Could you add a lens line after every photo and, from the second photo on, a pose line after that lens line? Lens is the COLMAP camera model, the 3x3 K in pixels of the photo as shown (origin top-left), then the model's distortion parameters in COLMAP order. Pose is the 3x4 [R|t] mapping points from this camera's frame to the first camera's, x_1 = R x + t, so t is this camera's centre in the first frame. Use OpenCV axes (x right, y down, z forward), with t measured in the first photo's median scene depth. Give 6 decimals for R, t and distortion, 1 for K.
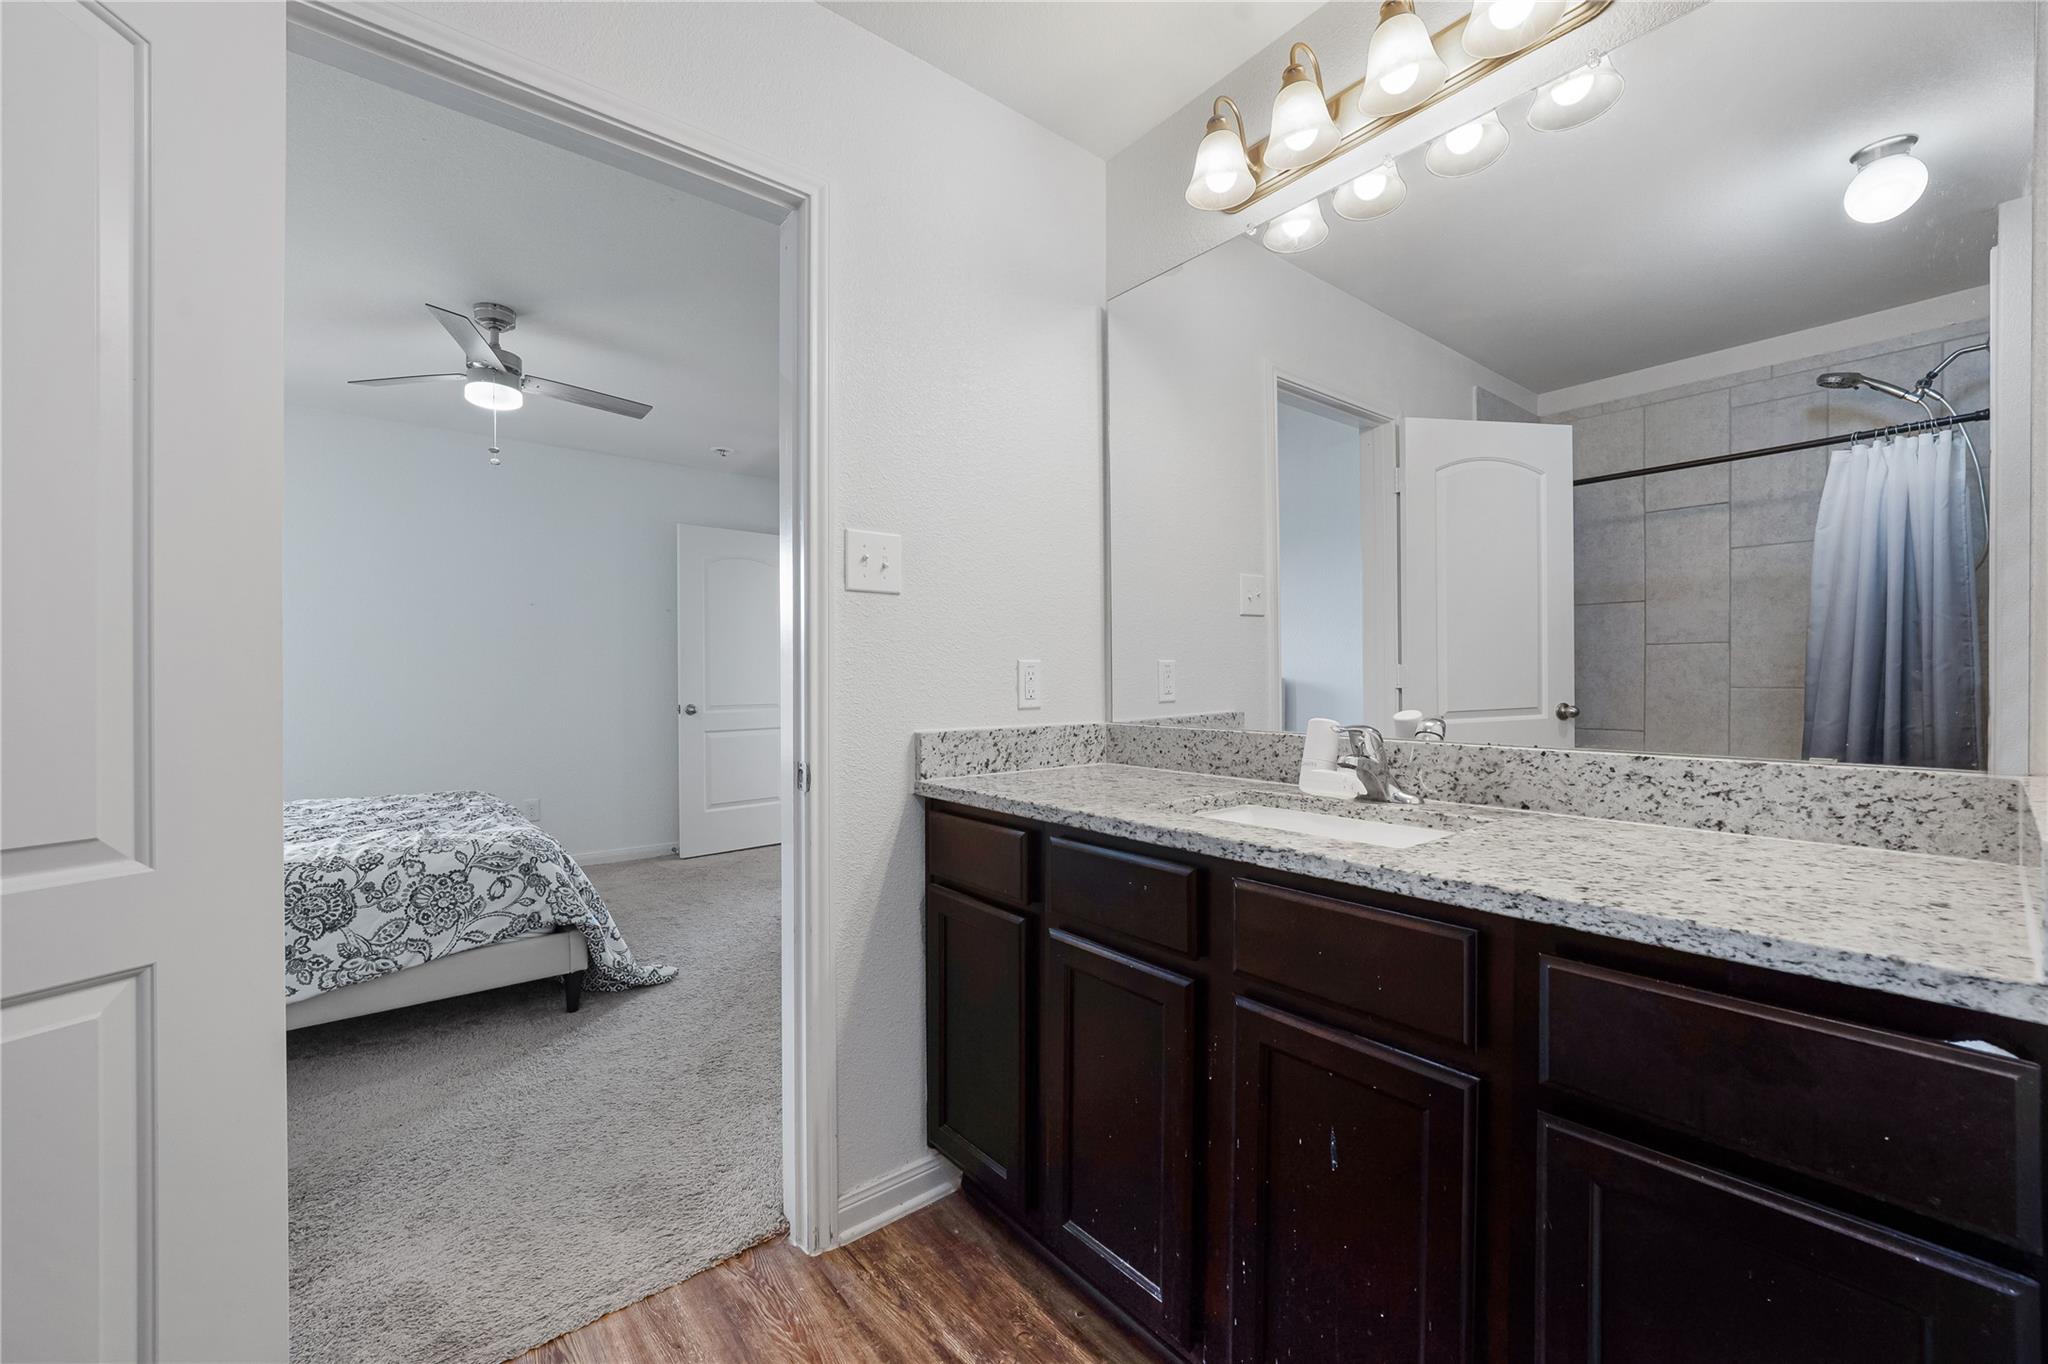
lens RADIAL K [[819.2, 0, 1024.0], [0, 819.2, 682.0], [0, 0, 1]] dist [0.000106, 0.000005]
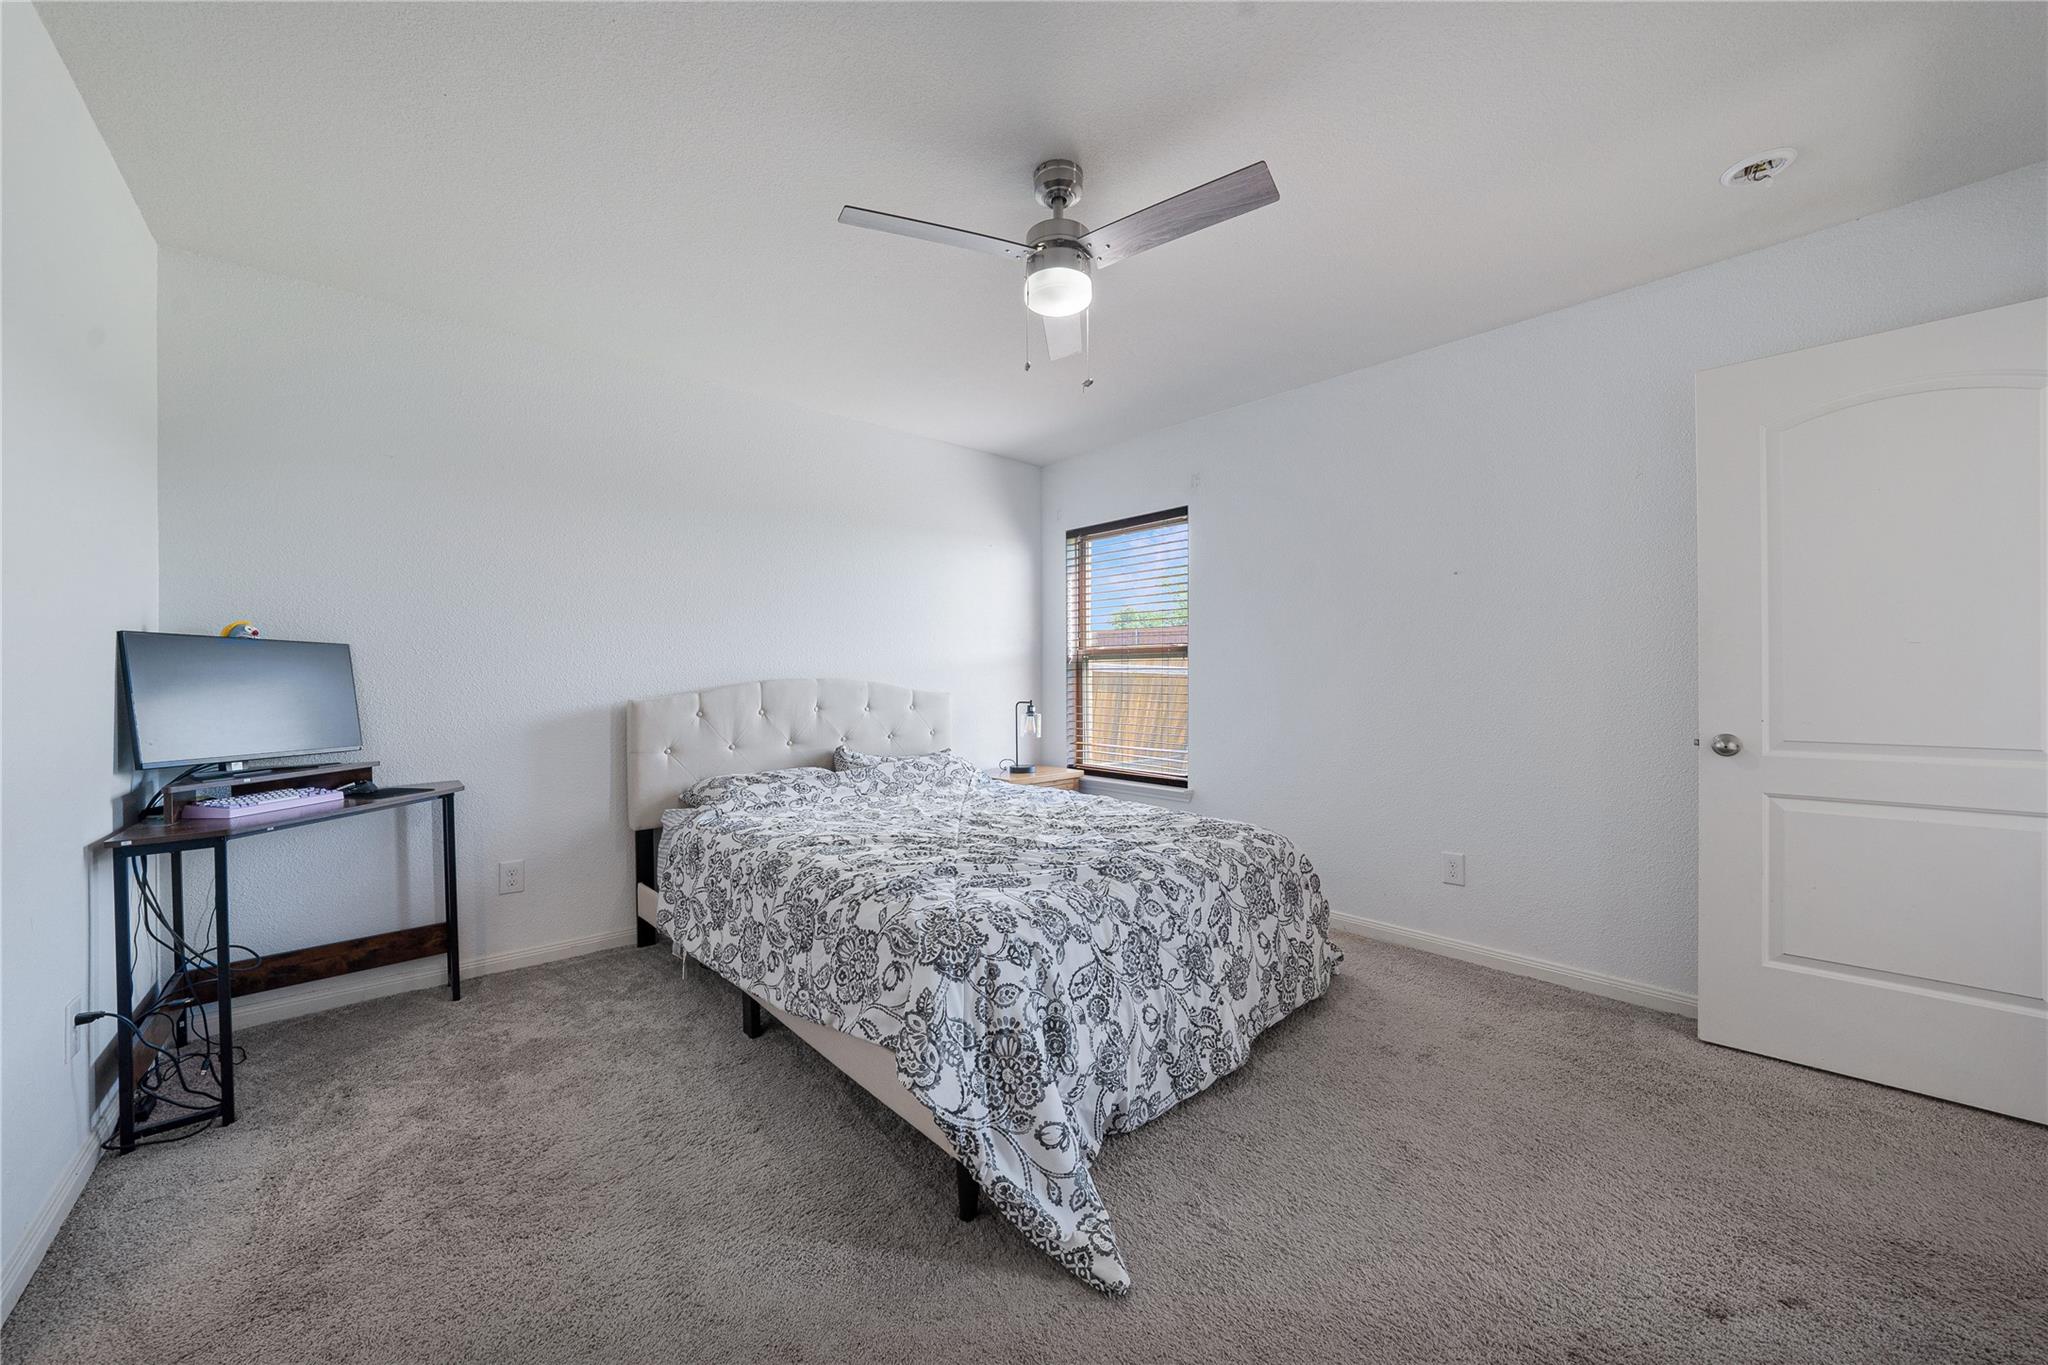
lens RADIAL K [[721.2, 0, 1027.1], [0, 721.2, 686.8], [0, 0, 1]] dist [-0.034015, 0.007671]
pose [[0.048547, 0.007503, -0.998793, -0.014321], [-0.004632, 0.999963, 0.007286, -0.004482], [0.998810, 0.004273, 0.048580, 0.993602]]
